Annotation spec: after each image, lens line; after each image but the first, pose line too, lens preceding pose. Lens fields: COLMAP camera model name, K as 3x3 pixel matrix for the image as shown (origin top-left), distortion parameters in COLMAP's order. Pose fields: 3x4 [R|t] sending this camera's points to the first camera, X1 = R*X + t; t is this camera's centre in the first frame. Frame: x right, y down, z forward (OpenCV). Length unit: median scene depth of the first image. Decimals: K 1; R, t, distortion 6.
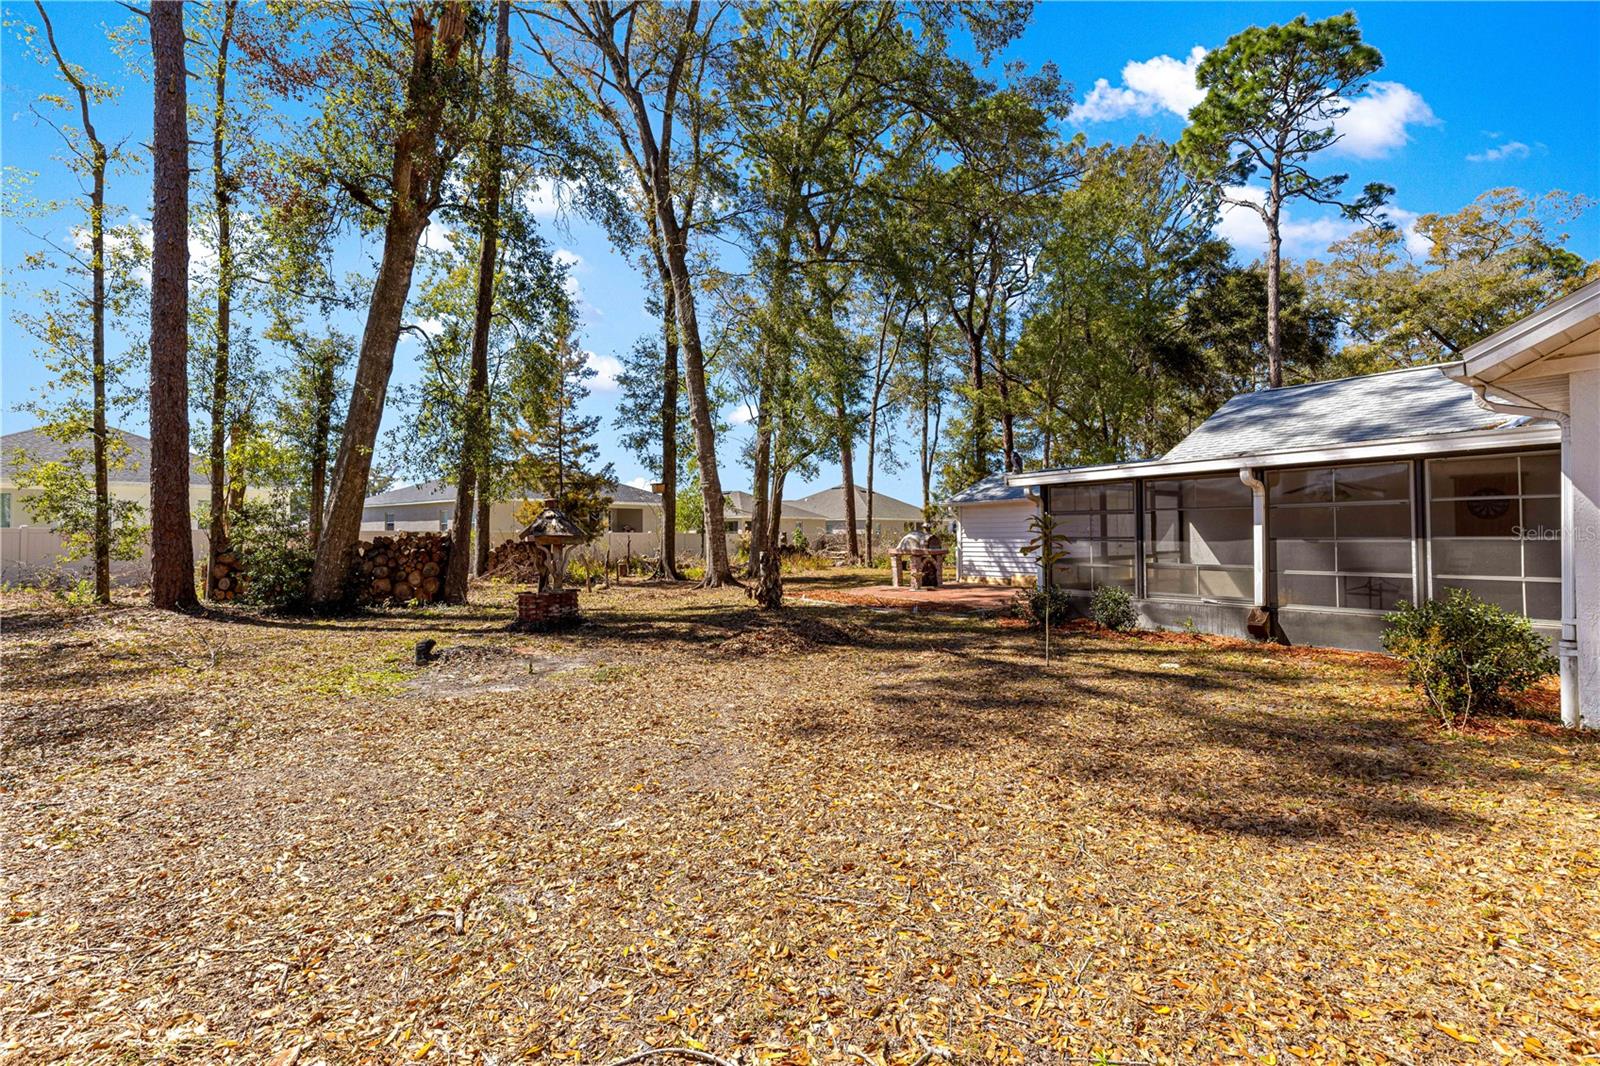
lens RADIAL K [[721.4, 0, 806.5], [0, 721.4, 525.1], [0, 0, 1]] dist [0.011600, -0.000457]
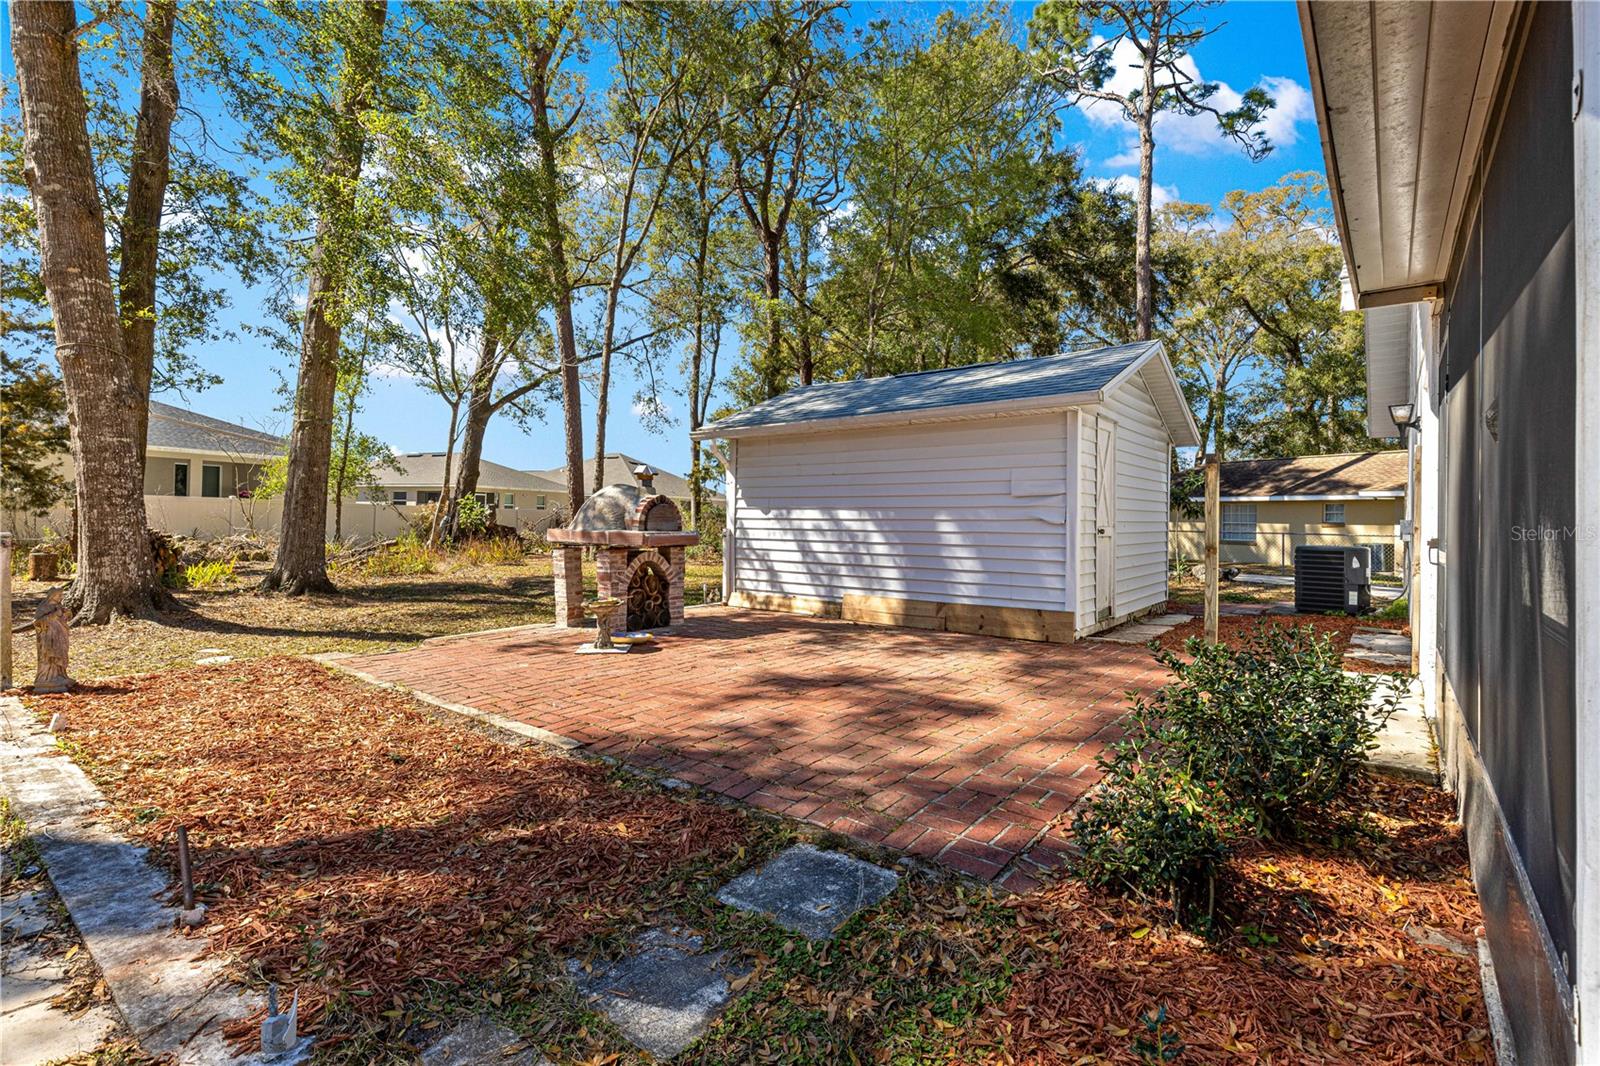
lens RADIAL K [[721.4, 0, 806.5], [0, 721.4, 525.1], [0, 0, 1]] dist [0.011600, -0.000457]
pose [[0.957162, 0.021050, 0.288788, 0.070348], [-0.027800, 0.999427, 0.019289, 0.010278], [-0.288216, -0.026491, 0.957199, 0.312245]]
